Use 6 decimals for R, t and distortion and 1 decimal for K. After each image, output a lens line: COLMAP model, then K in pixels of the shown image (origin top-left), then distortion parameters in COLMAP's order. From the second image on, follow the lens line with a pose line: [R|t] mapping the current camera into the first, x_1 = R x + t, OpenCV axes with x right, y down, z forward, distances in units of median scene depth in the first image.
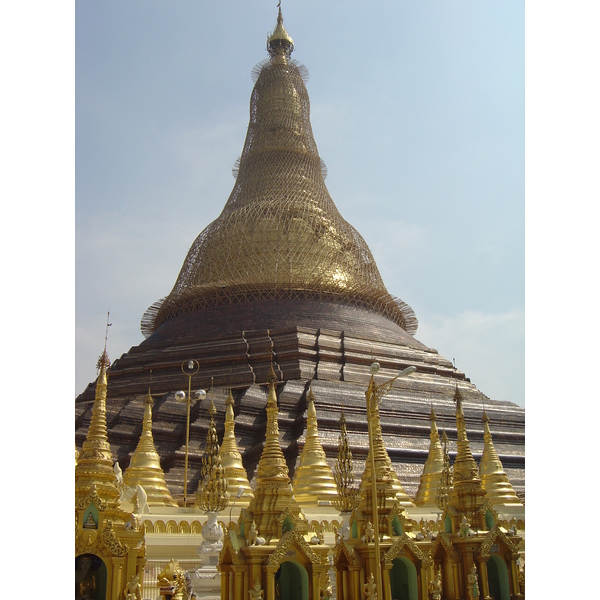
lens RADIAL K [[685.6, 0, 300.0], [0, 685.6, 300.0], [0, 0, 1]] dist [-0.127577, -0.007574]
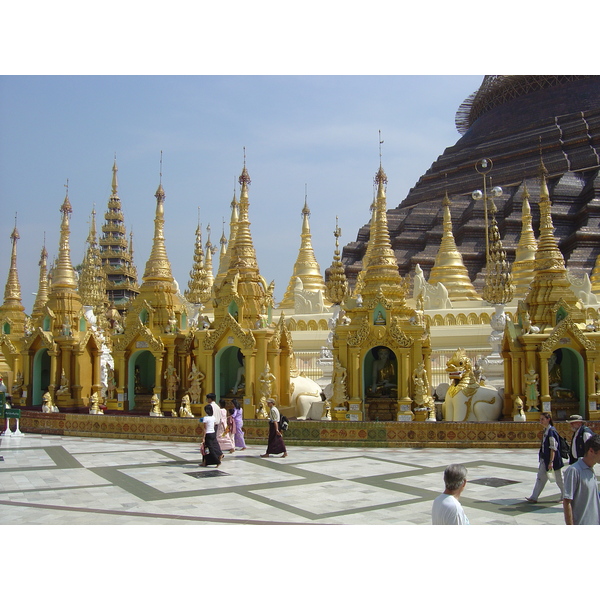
lens RADIAL K [[685.6, 0, 300.0], [0, 685.6, 300.0], [0, 0, 1]] dist [-0.127577, -0.007574]
pose [[0.874756, -0.037530, -0.483108, 0.120130], [0.178539, 0.951817, 0.249336, -0.017604], [0.450473, -0.304362, 0.839308, -0.043318]]
